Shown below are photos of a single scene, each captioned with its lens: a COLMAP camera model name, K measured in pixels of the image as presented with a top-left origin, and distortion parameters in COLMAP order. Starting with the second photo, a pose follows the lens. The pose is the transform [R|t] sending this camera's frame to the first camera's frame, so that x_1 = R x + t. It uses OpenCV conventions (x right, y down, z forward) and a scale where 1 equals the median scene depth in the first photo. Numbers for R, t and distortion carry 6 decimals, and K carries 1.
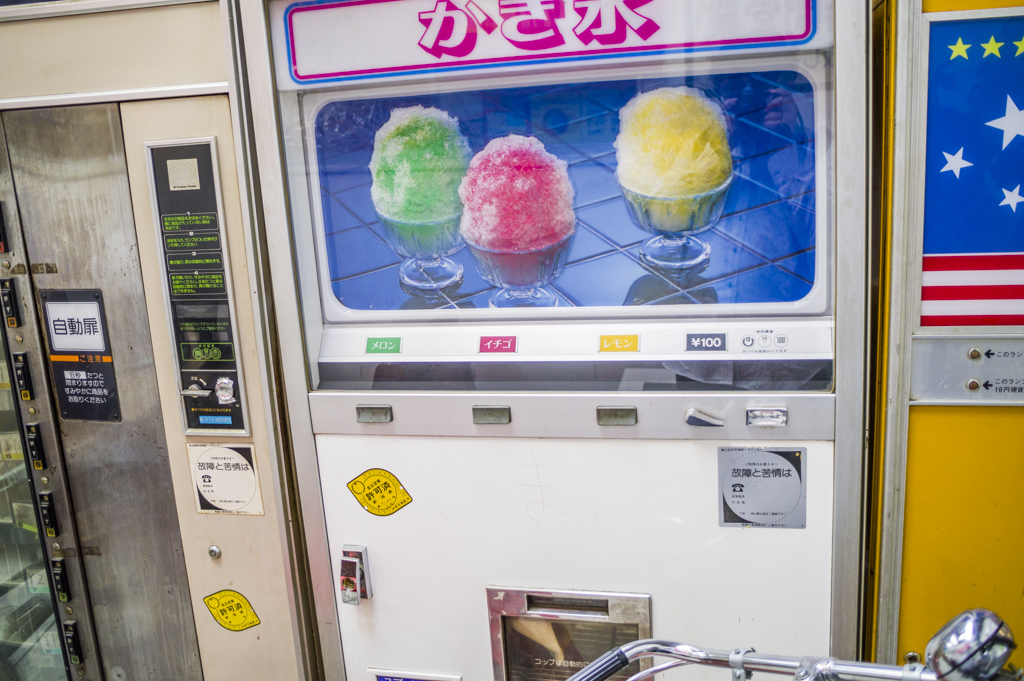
lens RADIAL K [[954.2, 0, 512.0], [0, 954.2, 340.5], [0, 0, 1]] dist [-0.161122, 0.172764]
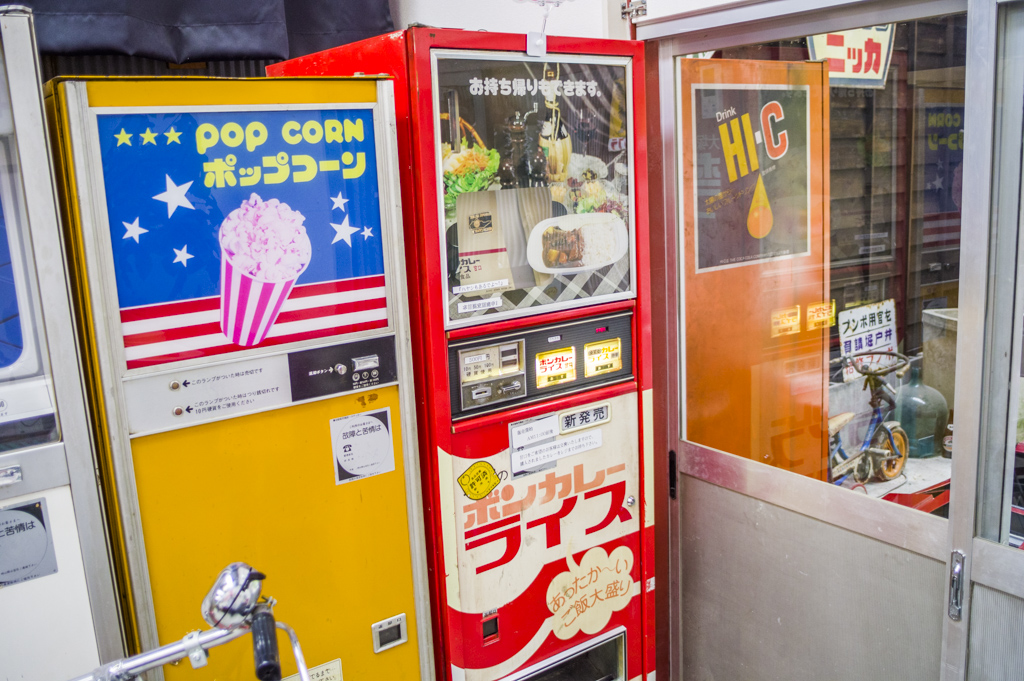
lens RADIAL K [[954.2, 0, 512.0], [0, 954.2, 340.5], [0, 0, 1]] dist [-0.161122, 0.172764]
pose [[0.640589, -0.115381, 0.759166, -0.139134], [0.185043, 0.982707, -0.006785, 0.046546], [-0.745255, 0.144824, 0.650862, -0.130545]]
